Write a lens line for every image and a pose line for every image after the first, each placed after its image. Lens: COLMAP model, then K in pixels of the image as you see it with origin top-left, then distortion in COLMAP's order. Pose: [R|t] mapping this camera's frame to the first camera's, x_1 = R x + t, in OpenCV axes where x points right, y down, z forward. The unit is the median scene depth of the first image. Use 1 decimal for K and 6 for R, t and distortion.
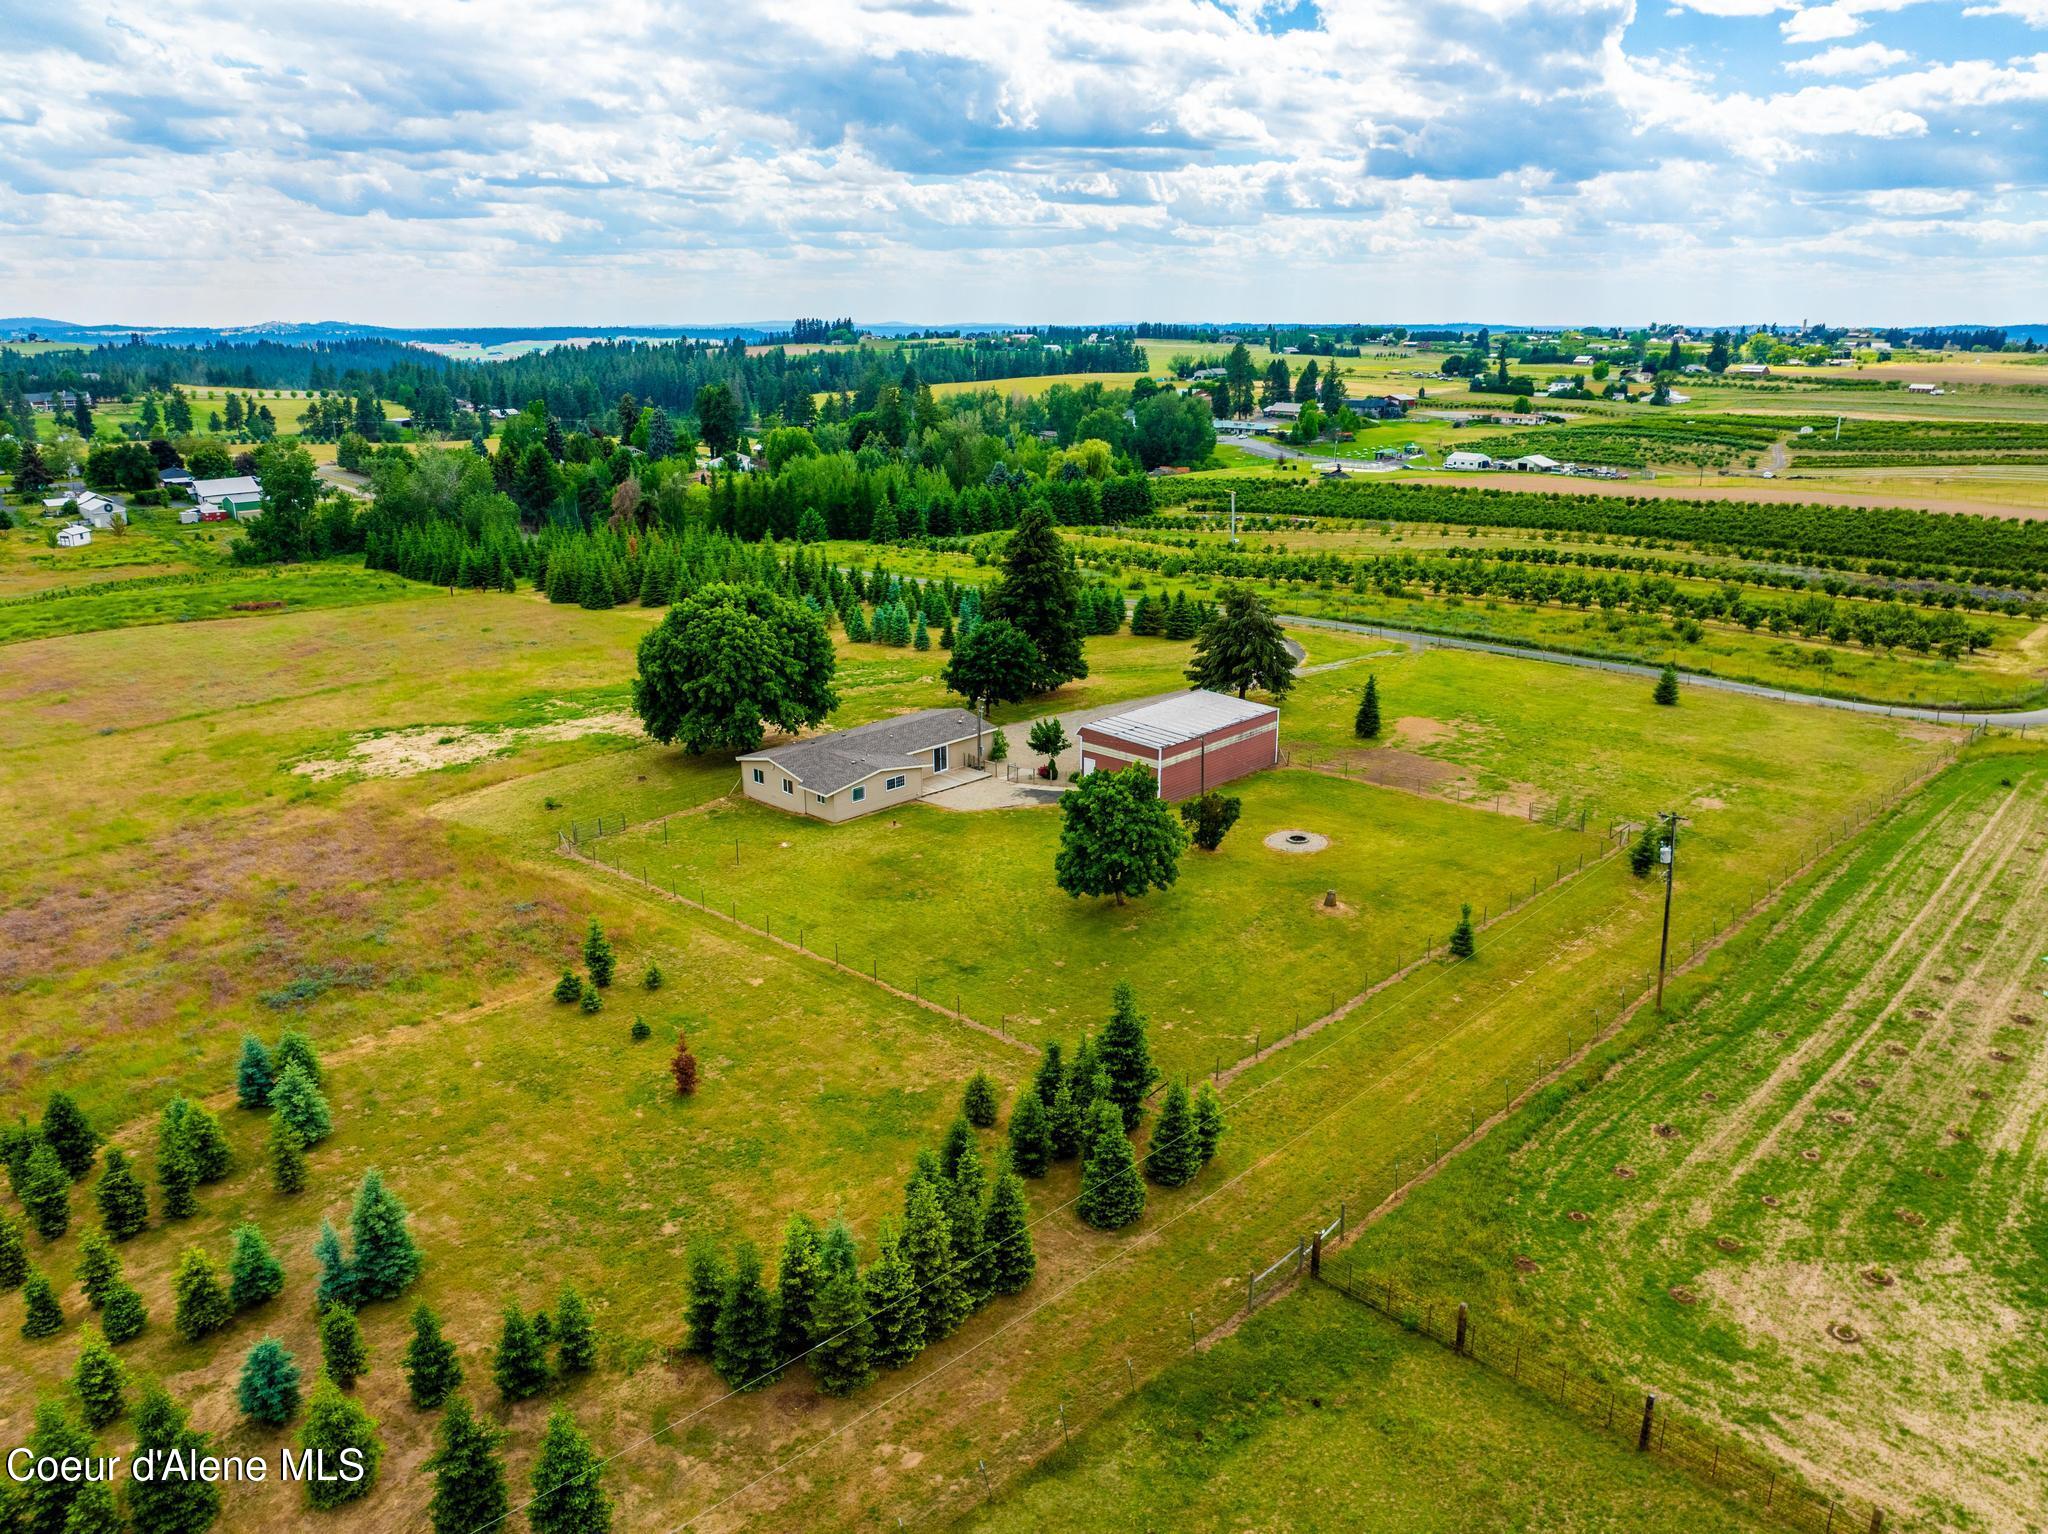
lens RADIAL K [[1454.0, 0, 1038.2], [0, 1454.0, 746.8], [0, 0, 1]] dist [-0.044554, 0.007515]
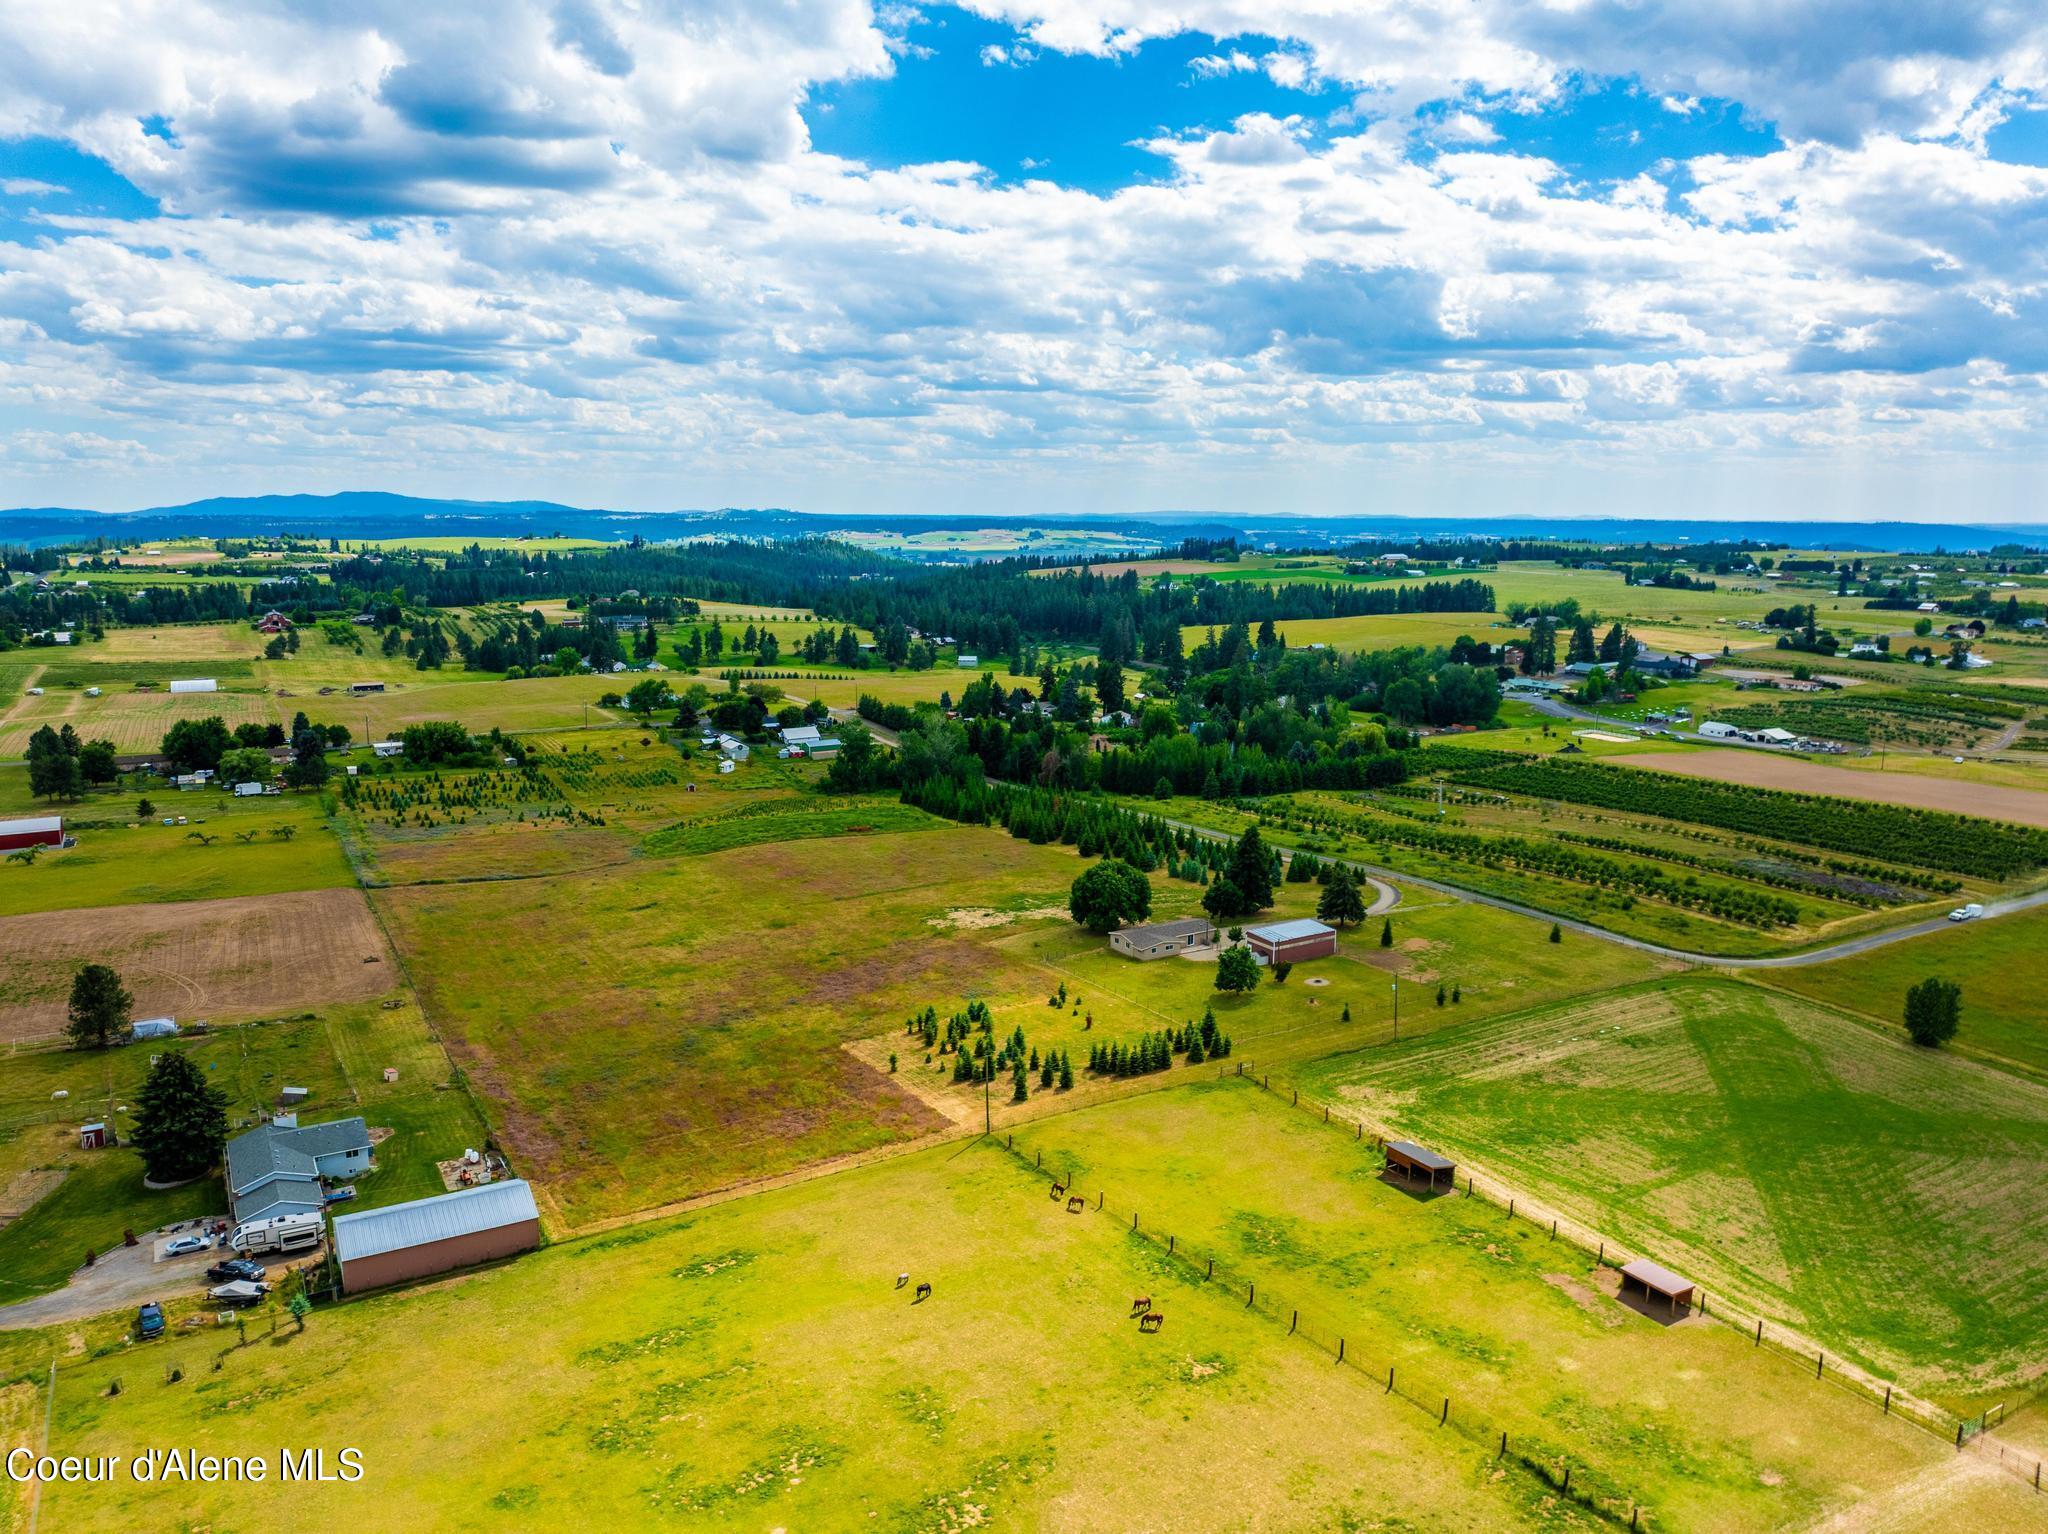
lens RADIAL K [[1452.9, 0, 1030.1], [0, 1452.9, 724.6], [0, 0, 1]] dist [-0.039665, 0.000946]
pose [[0.964427, 0.043453, -0.260752, 0.279294], [-0.079280, 0.988537, -0.128490, -0.013663], [0.252180, 0.144592, 0.956817, -1.386254]]
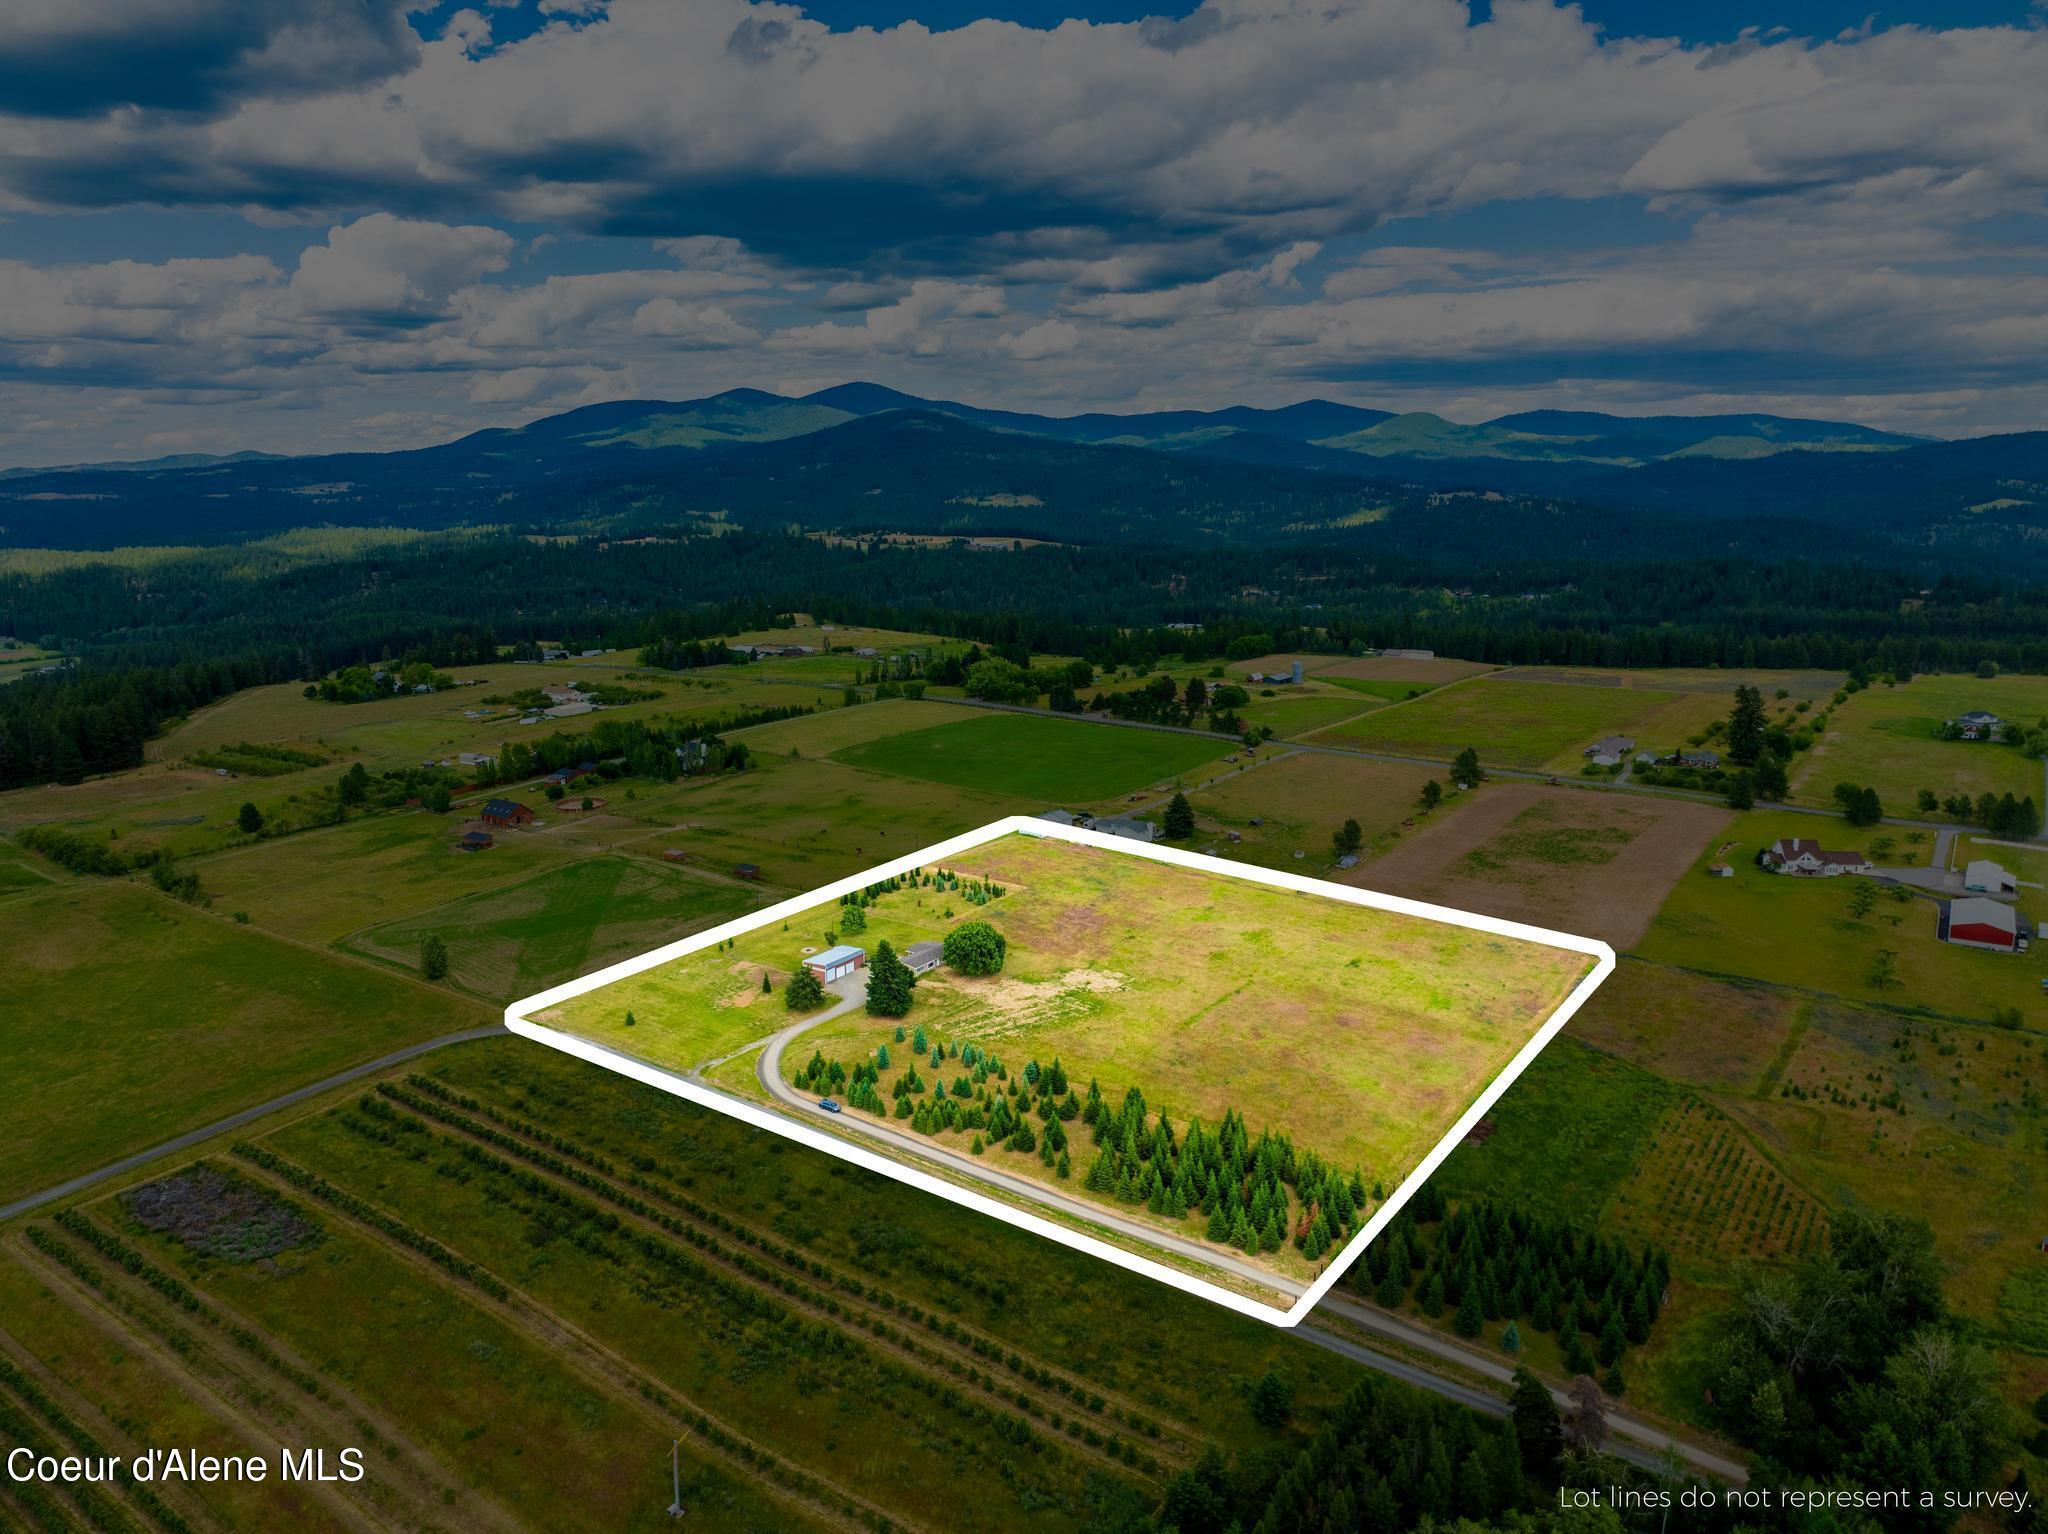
lens RADIAL K [[1452.9, 0, 1030.1], [0, 1452.9, 724.6], [0, 0, 1]] dist [-0.039665, 0.000946]
pose [[-0.985791, 0.033834, -0.164534, 0.175963], [-0.042366, 0.897758, 0.438447, -1.882617], [0.162546, 0.439188, -0.883568, 3.605106]]
